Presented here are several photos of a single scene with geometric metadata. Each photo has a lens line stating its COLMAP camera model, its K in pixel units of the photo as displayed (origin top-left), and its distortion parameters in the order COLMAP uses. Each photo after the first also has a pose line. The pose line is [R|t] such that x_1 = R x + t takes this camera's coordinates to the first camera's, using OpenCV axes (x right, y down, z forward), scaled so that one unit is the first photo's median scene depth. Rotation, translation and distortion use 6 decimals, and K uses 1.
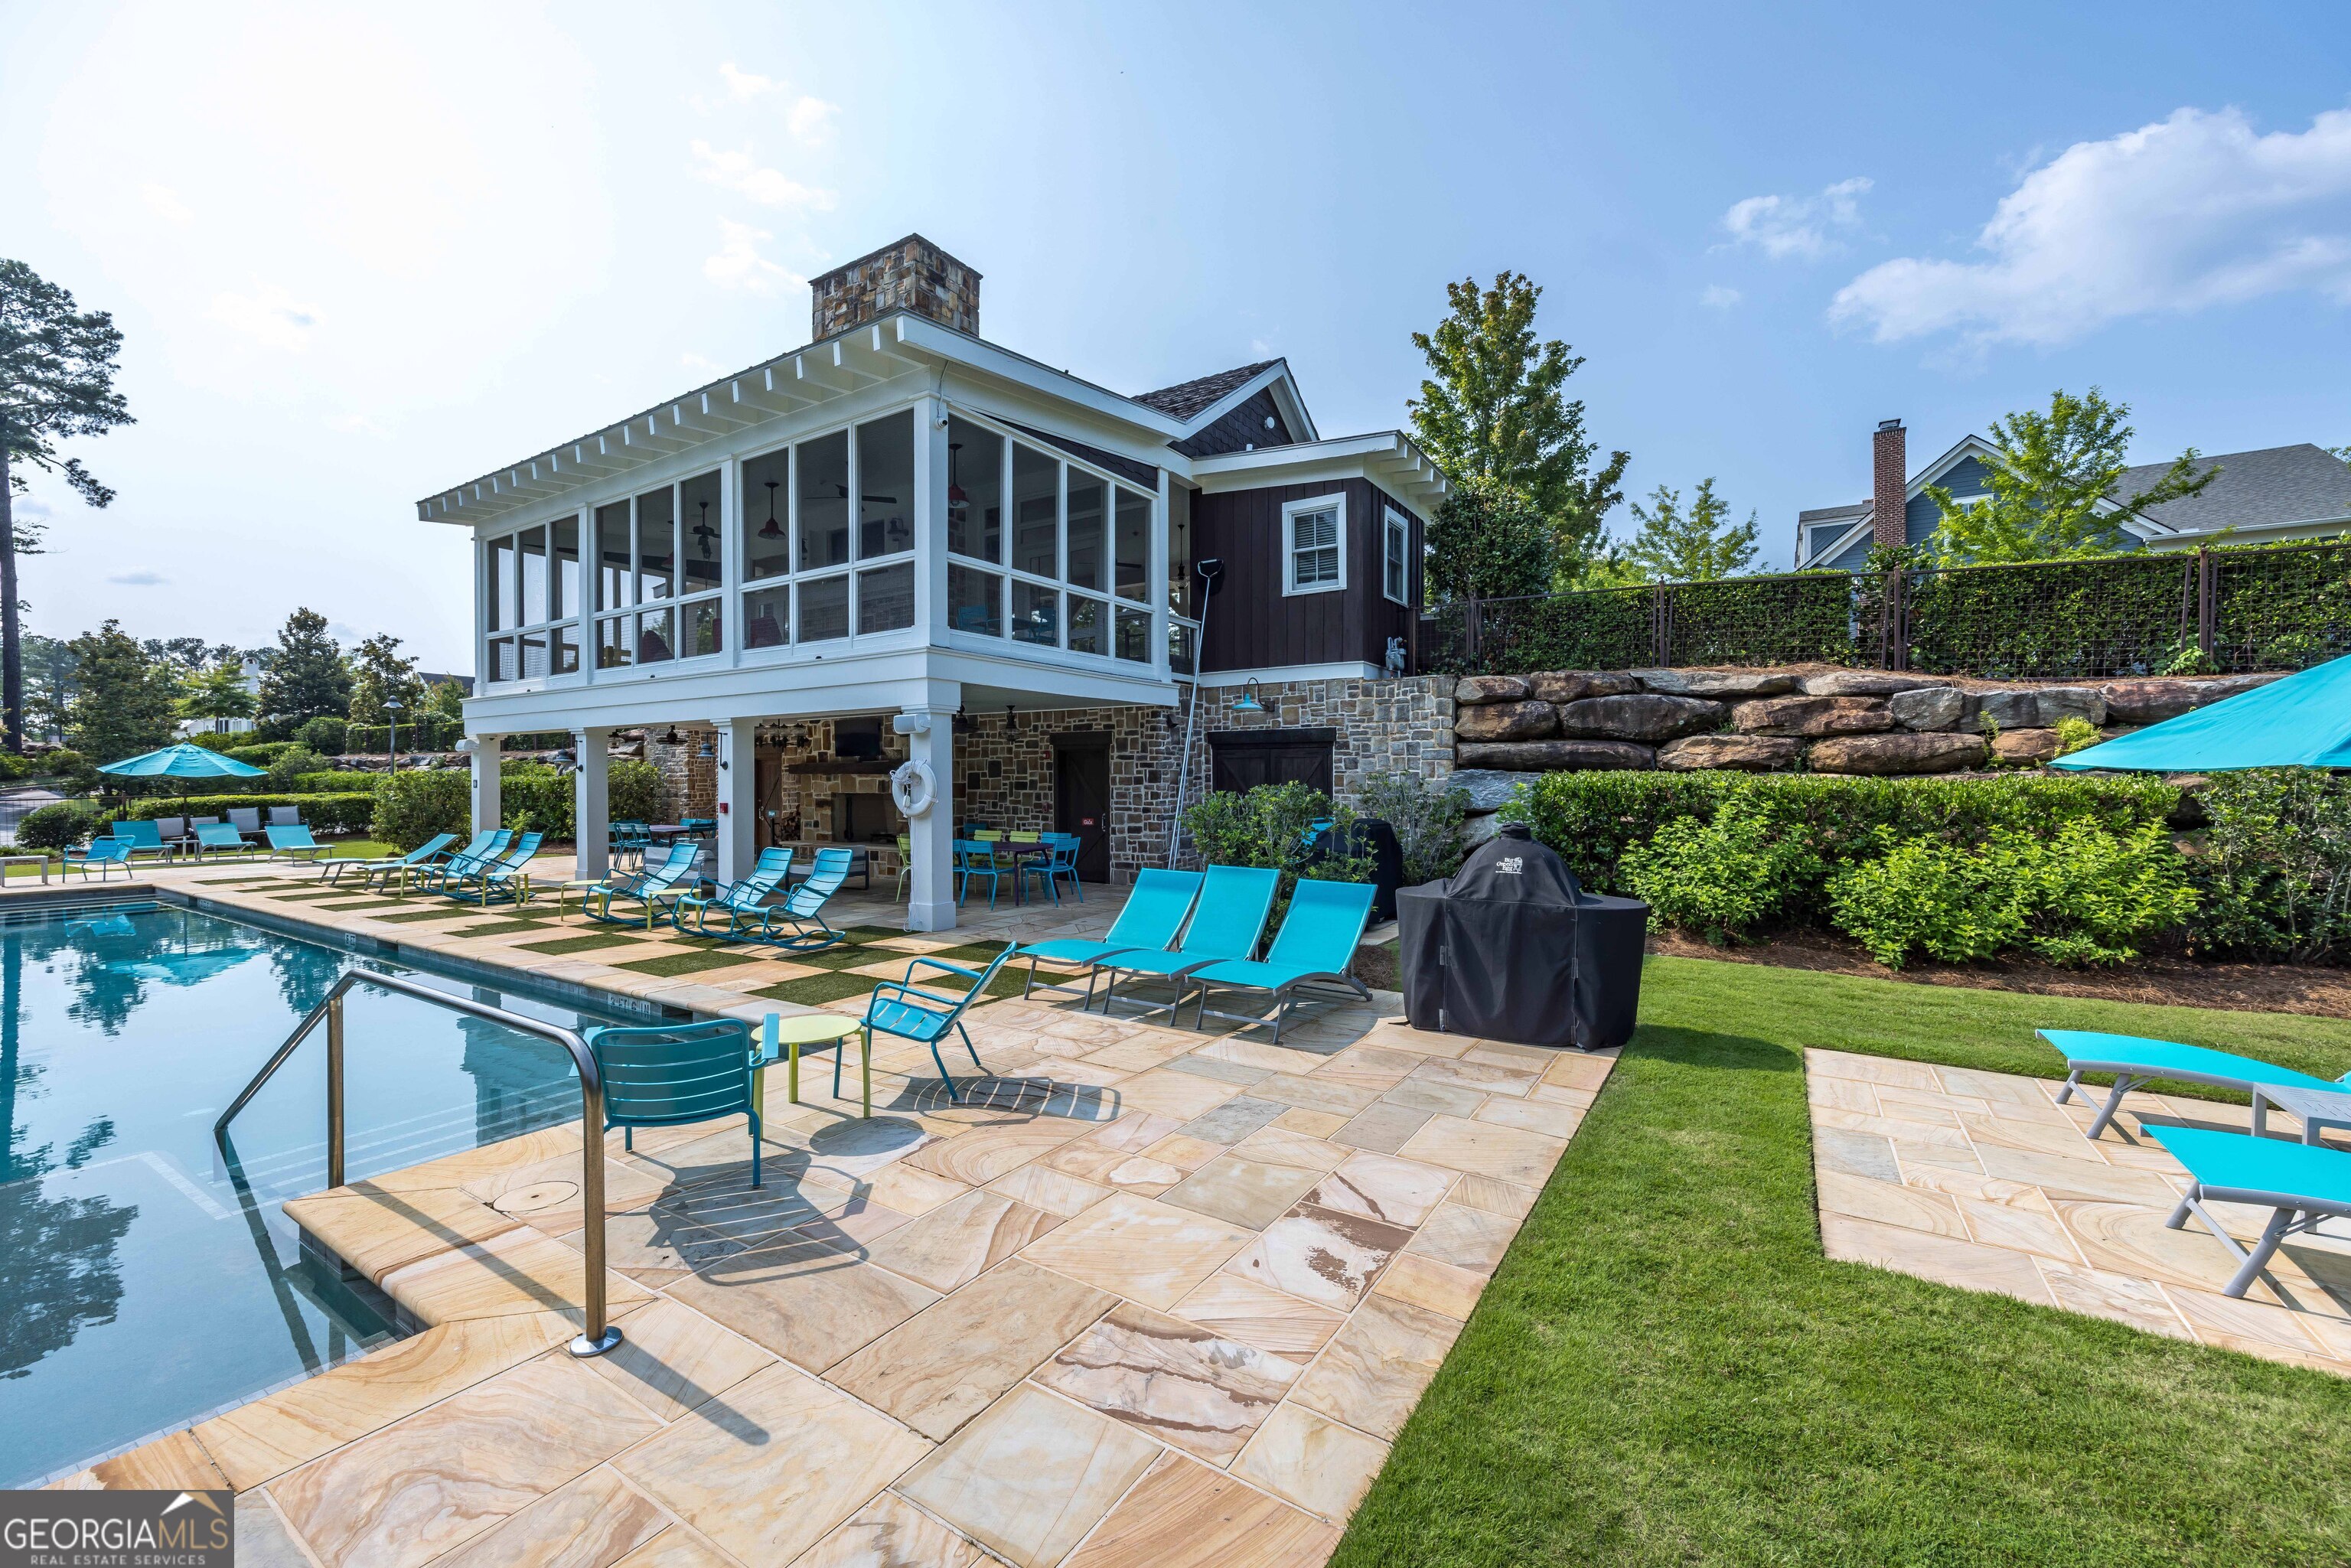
lens RADIAL K [[896.3, 0, 1175.5], [0, 896.3, 784.0], [0, 0, 1]] dist [-0.001200, 0.000434]
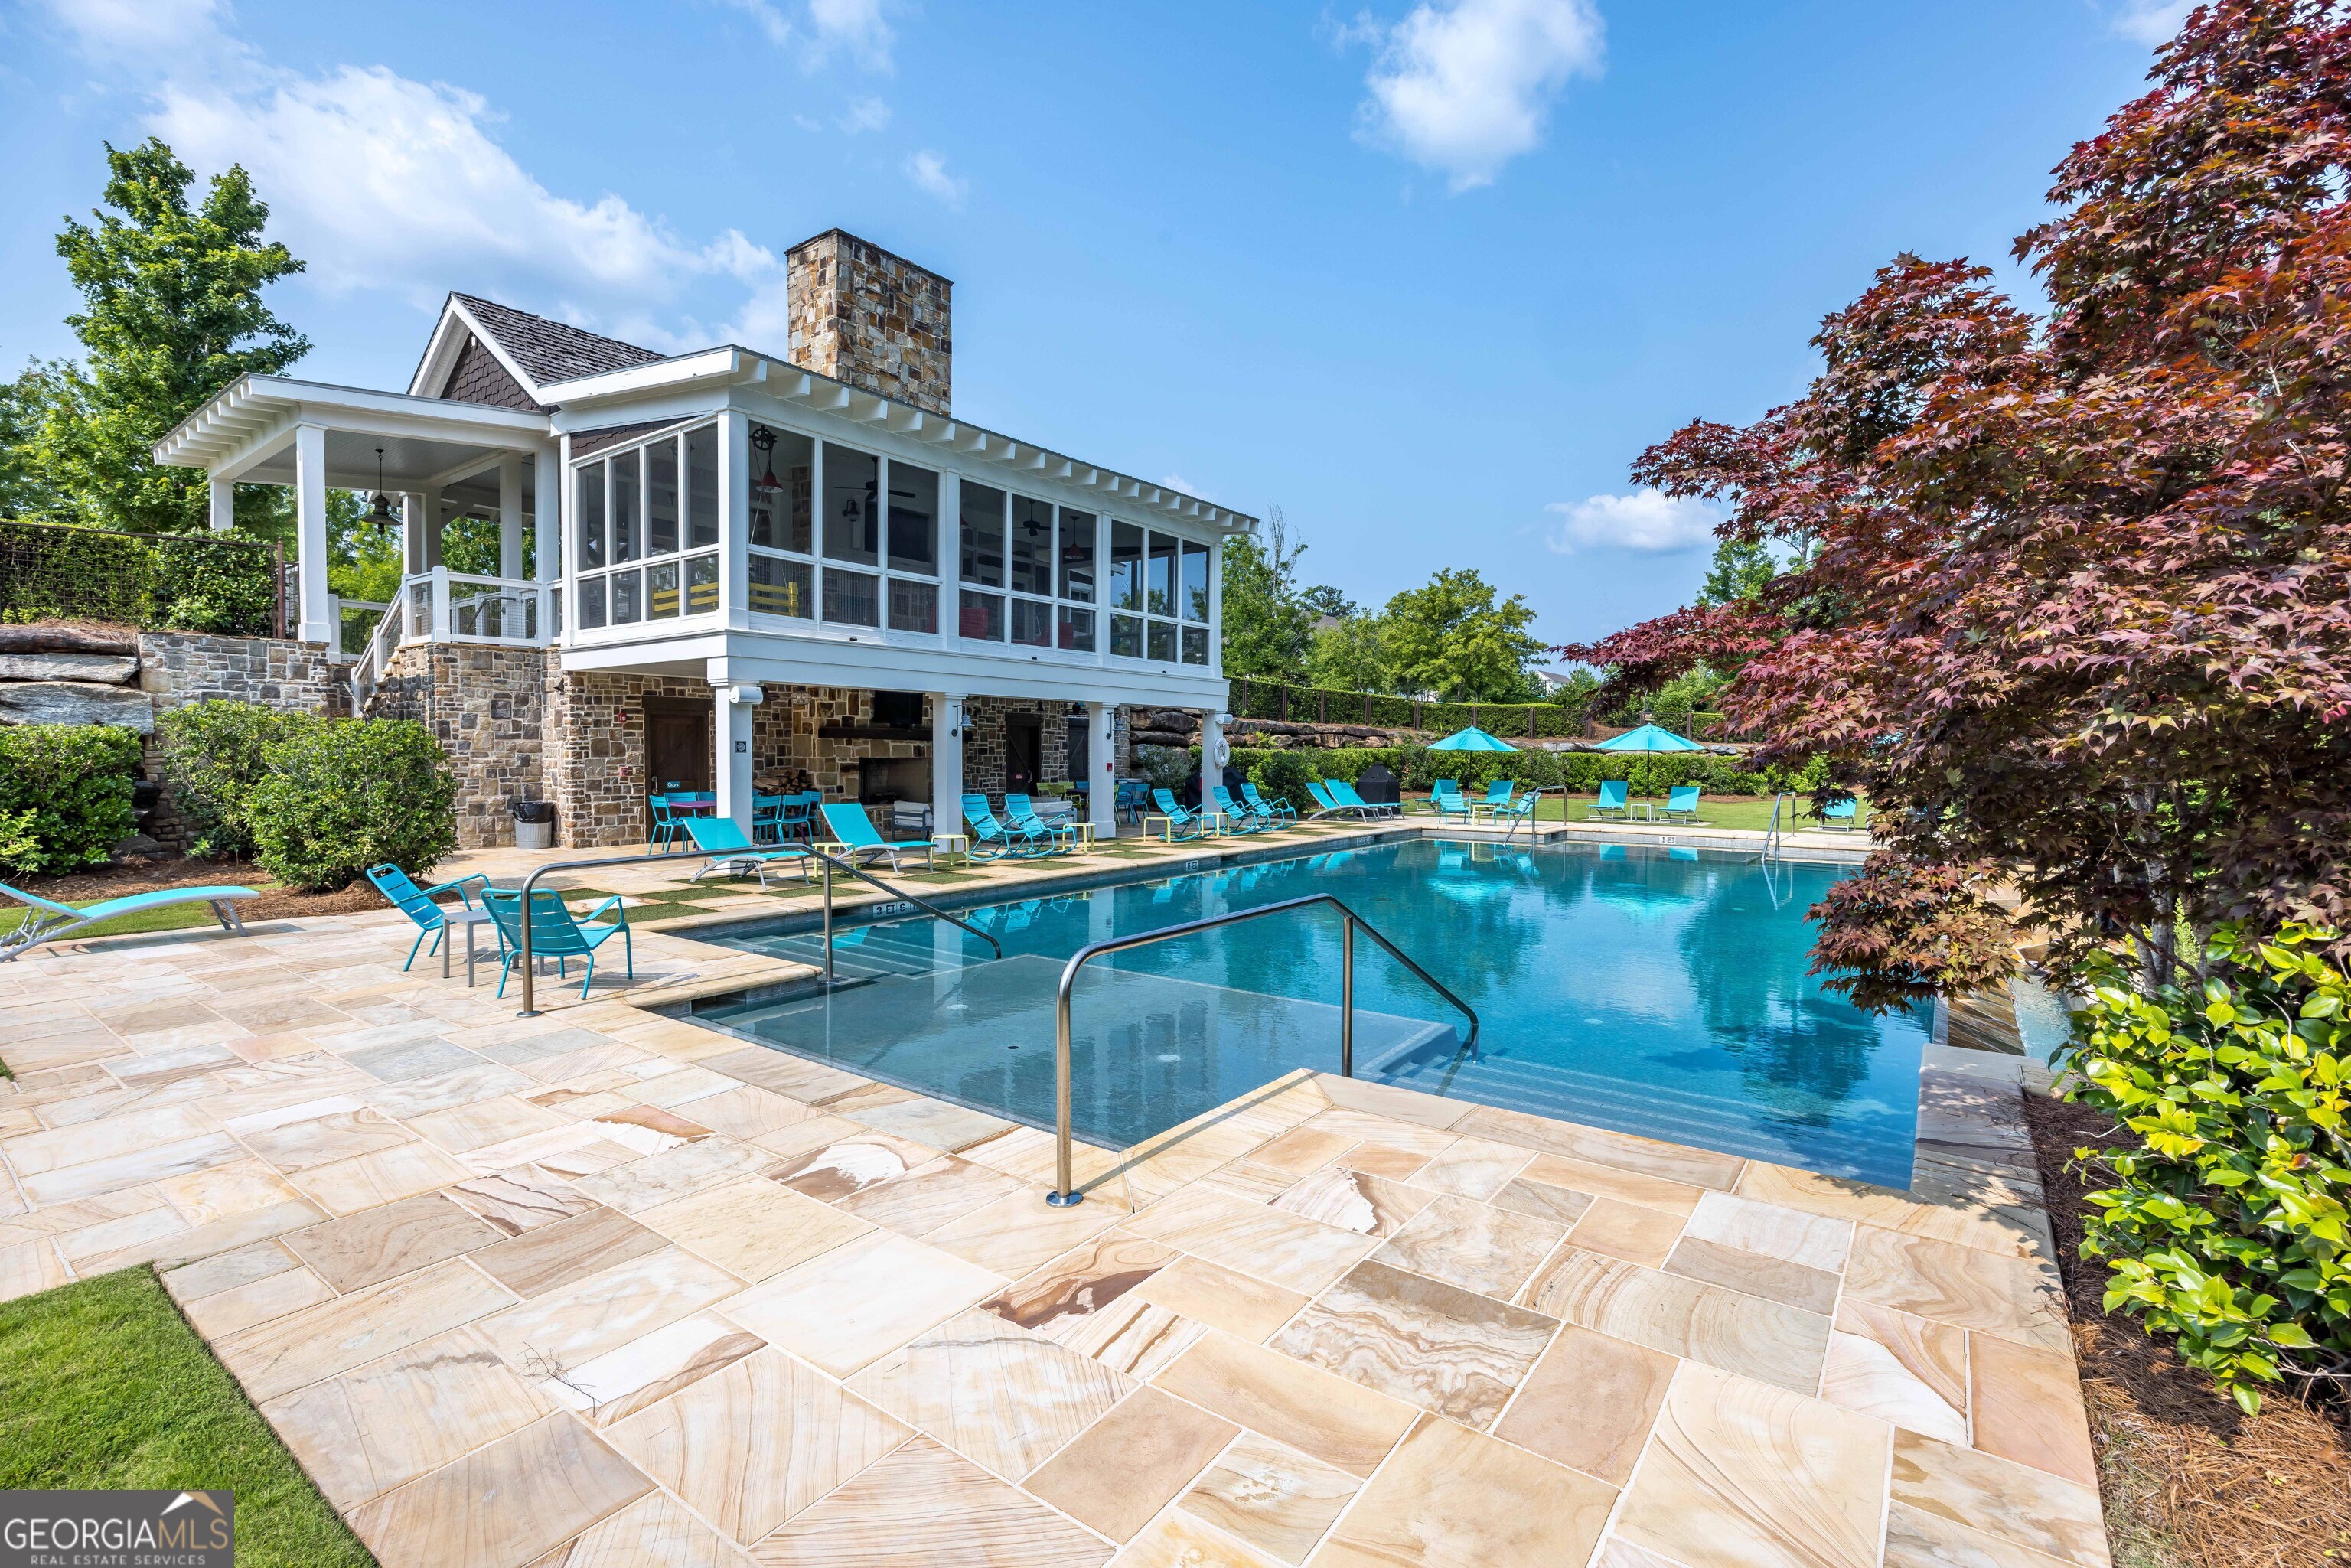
lens RADIAL K [[1047.7, 0, 1175.5], [0, 1047.7, 784.0], [0, 0, 1]] dist [-0.000153, -0.000006]
pose [[0.077501, -0.028060, 0.996597, -1.651400], [0.008383, 0.999587, 0.027492, 0.009783], [-0.996957, 0.006224, 0.077704, 0.538009]]
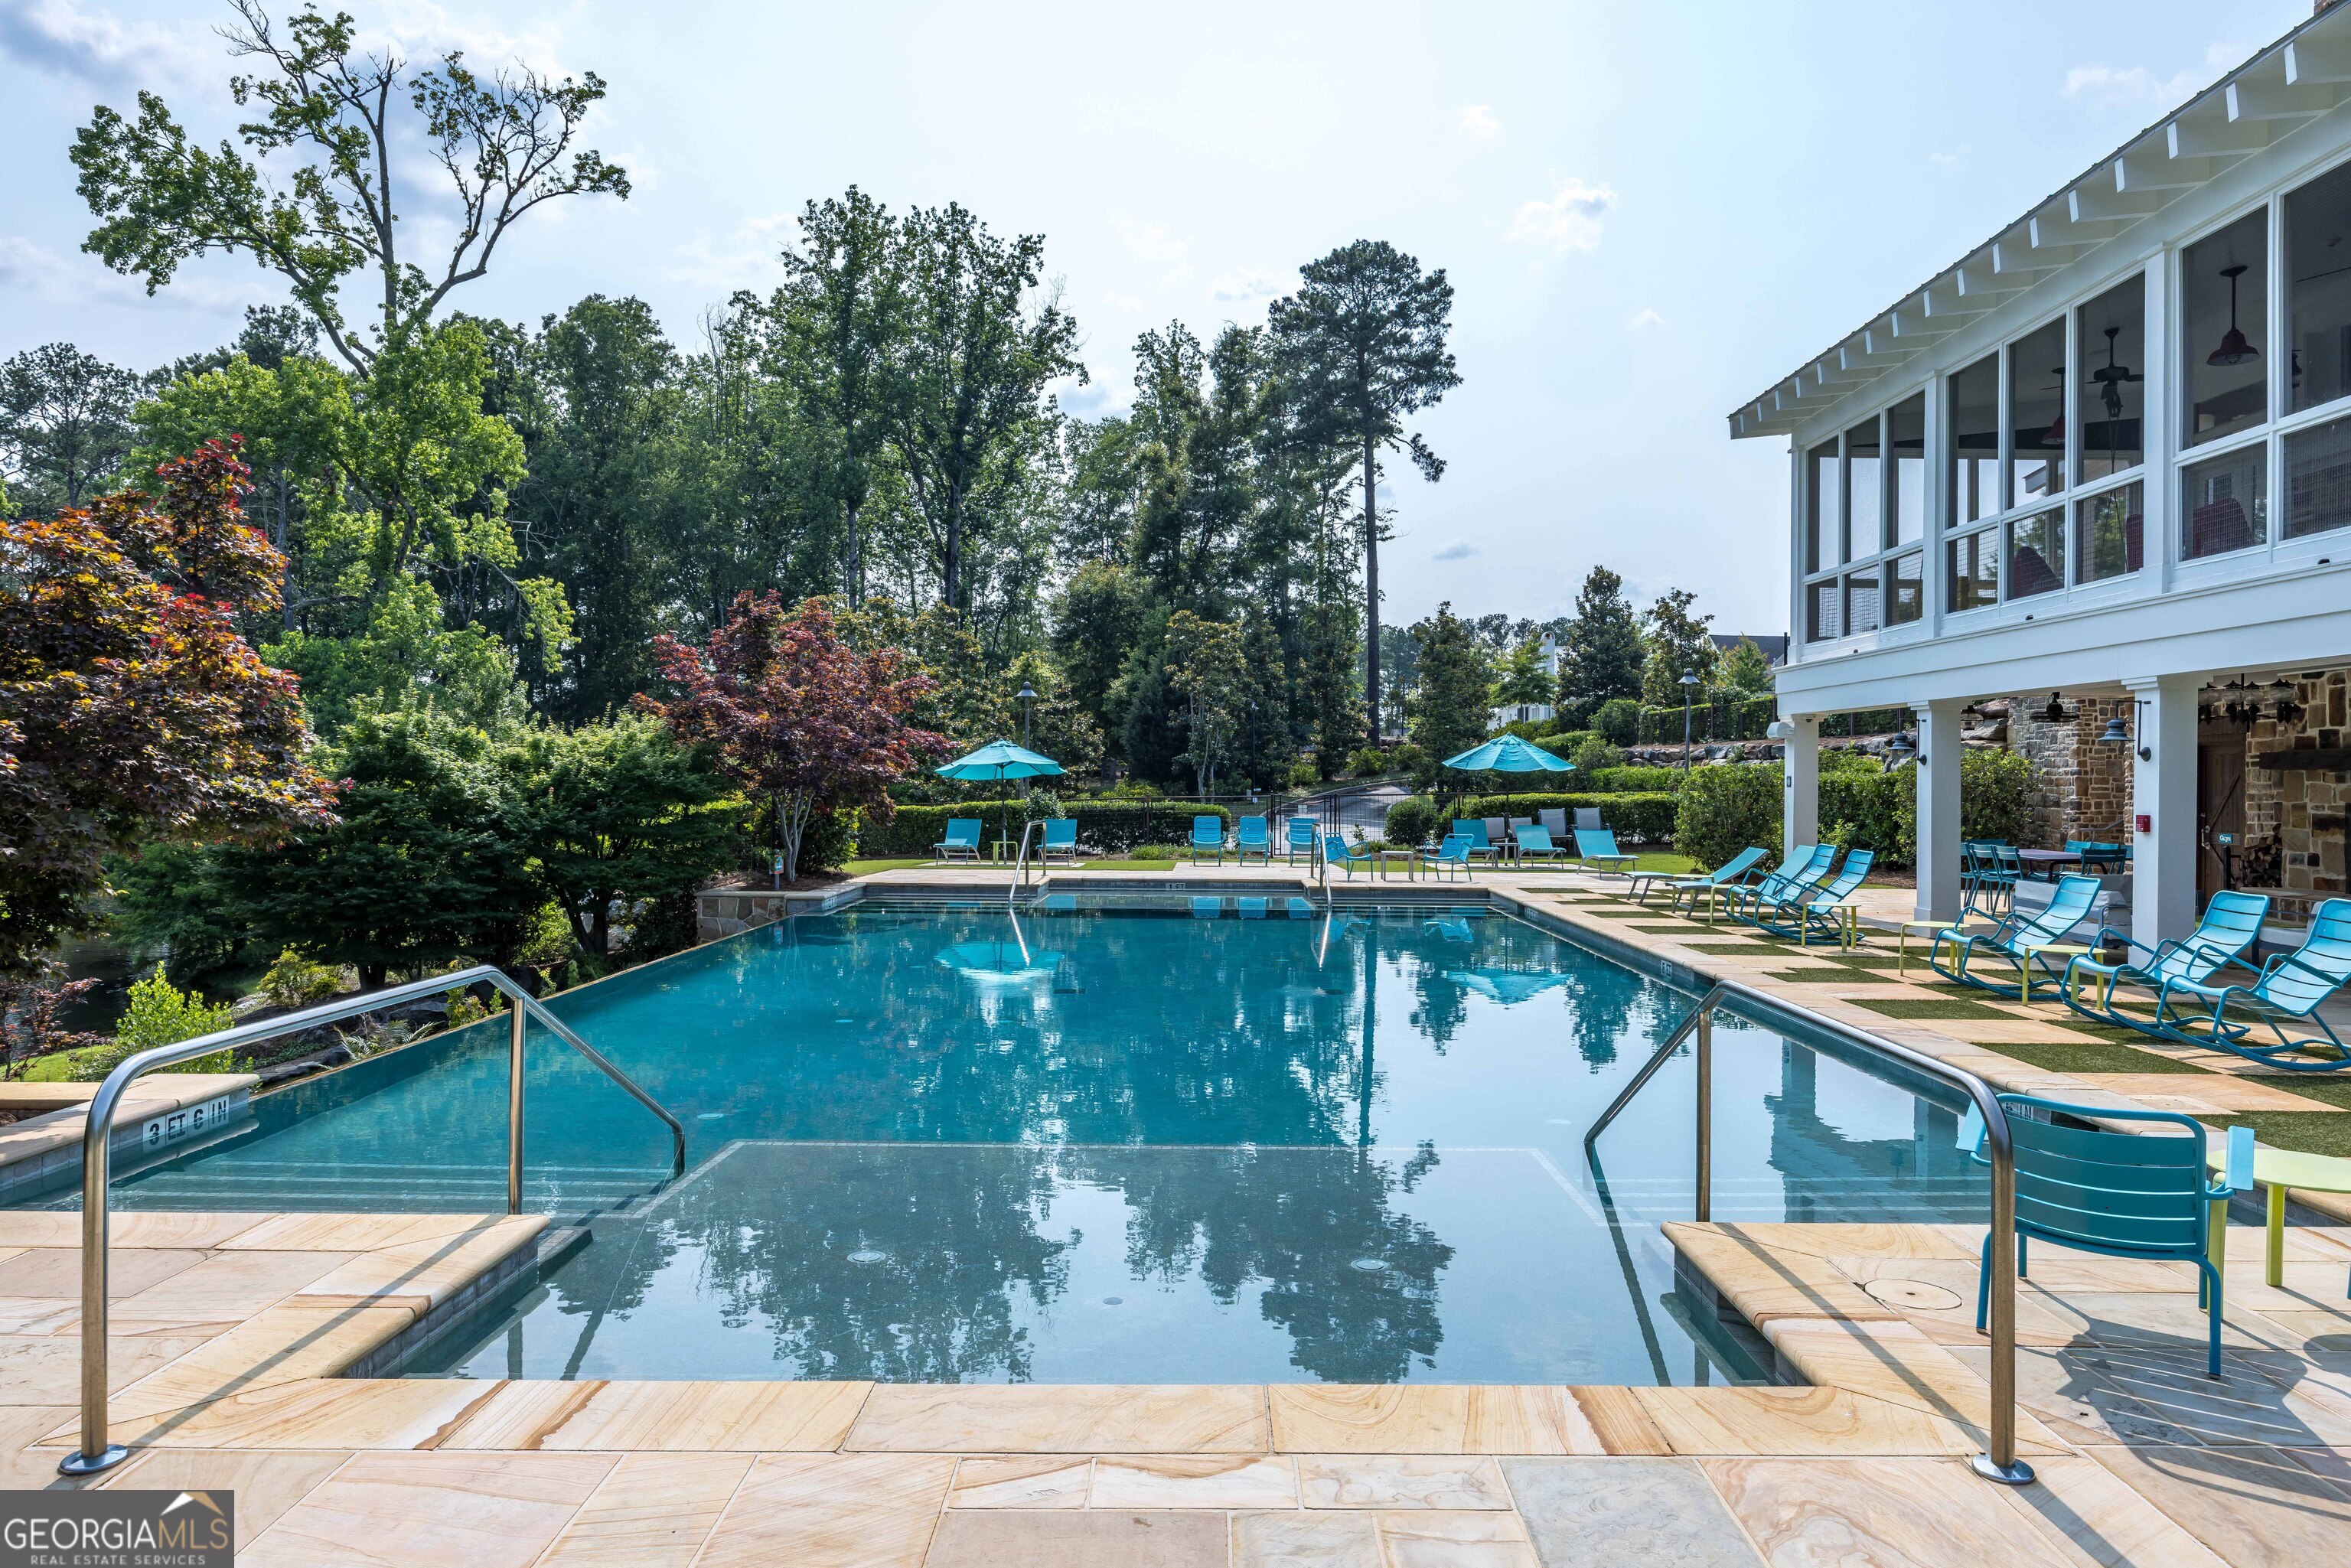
lens RADIAL K [[1546.5, 0, 1211.2], [0, 1546.5, 774.7], [0, 0, 1]] dist [-0.003607, -0.000133]
pose [[0.541233, 0.004913, -0.840858, 0.034192], [-0.014838, 0.999883, -0.003709, 0.006061], [0.840742, 0.014484, 0.541243, -0.095316]]
